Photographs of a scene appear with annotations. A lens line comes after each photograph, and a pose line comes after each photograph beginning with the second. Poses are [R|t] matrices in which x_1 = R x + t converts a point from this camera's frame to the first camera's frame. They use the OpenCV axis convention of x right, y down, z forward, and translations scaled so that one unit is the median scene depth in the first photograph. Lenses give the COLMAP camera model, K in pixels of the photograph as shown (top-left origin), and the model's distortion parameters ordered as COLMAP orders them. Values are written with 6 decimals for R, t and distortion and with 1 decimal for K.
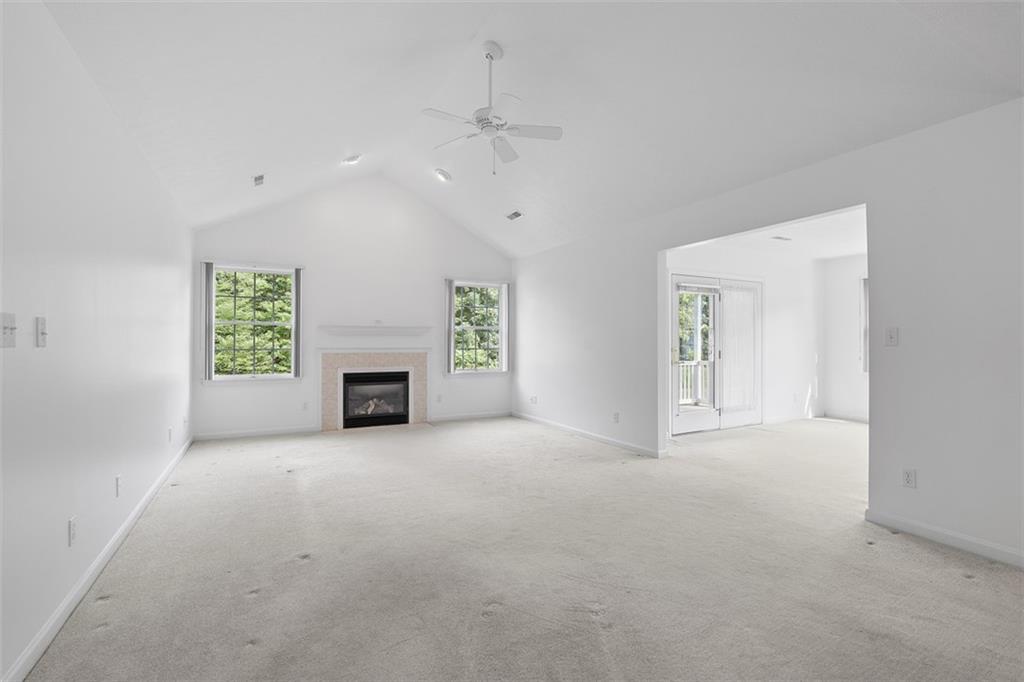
lens RADIAL K [[466.3, 0, 514.3], [0, 466.3, 339.6], [0, 0, 1]] dist [0.000475, -0.002559]
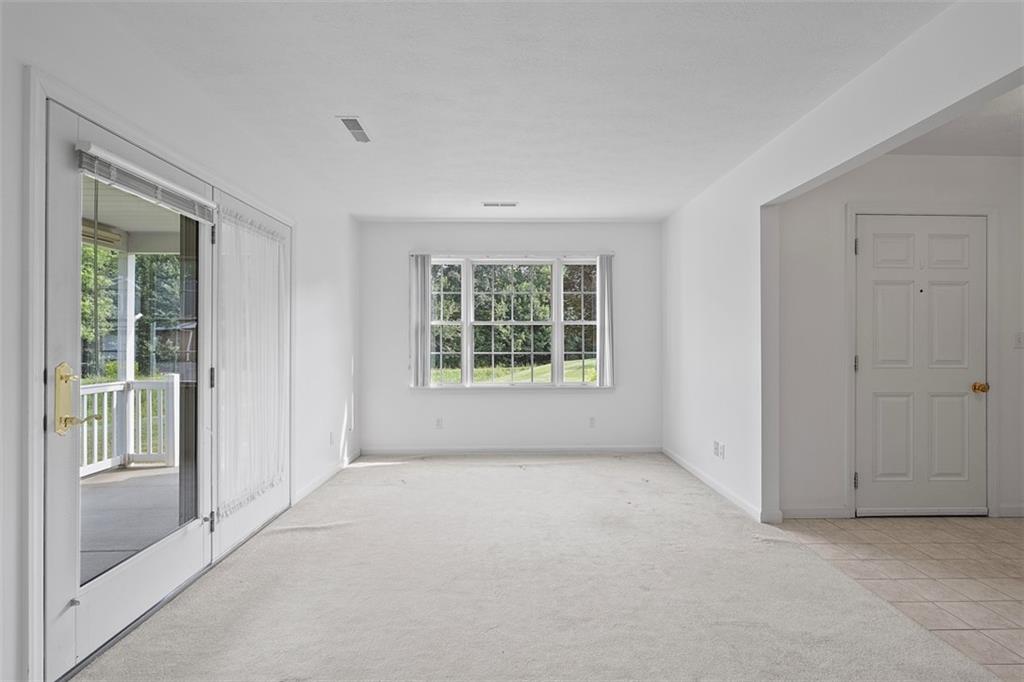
lens RADIAL K [[466.3, 0, 519.5], [0, 466.3, 340.8], [0, 0, 1]] dist [0.000475, -0.002559]
pose [[0.457898, 0.006970, 0.888977, 0.199004], [-0.004514, 0.999975, -0.005515, 0.002352], [-0.888993, -0.001487, 0.457918, 0.560942]]
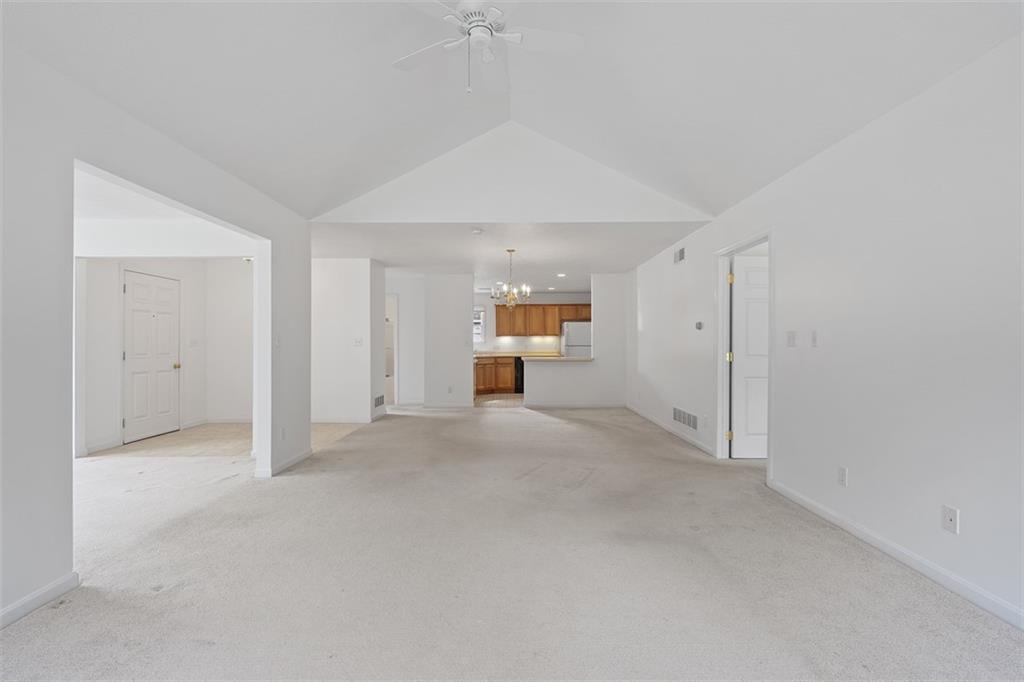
lens RADIAL K [[466.3, 0, 510.3], [0, 466.3, 343.9], [0, 0, 1]] dist [0.000475, -0.002559]
pose [[-0.875506, 0.000967, 0.483206, -0.226329], [-0.000261, 0.999997, -0.002472, 0.001936], [-0.483207, -0.002291, -0.875503, 0.870310]]
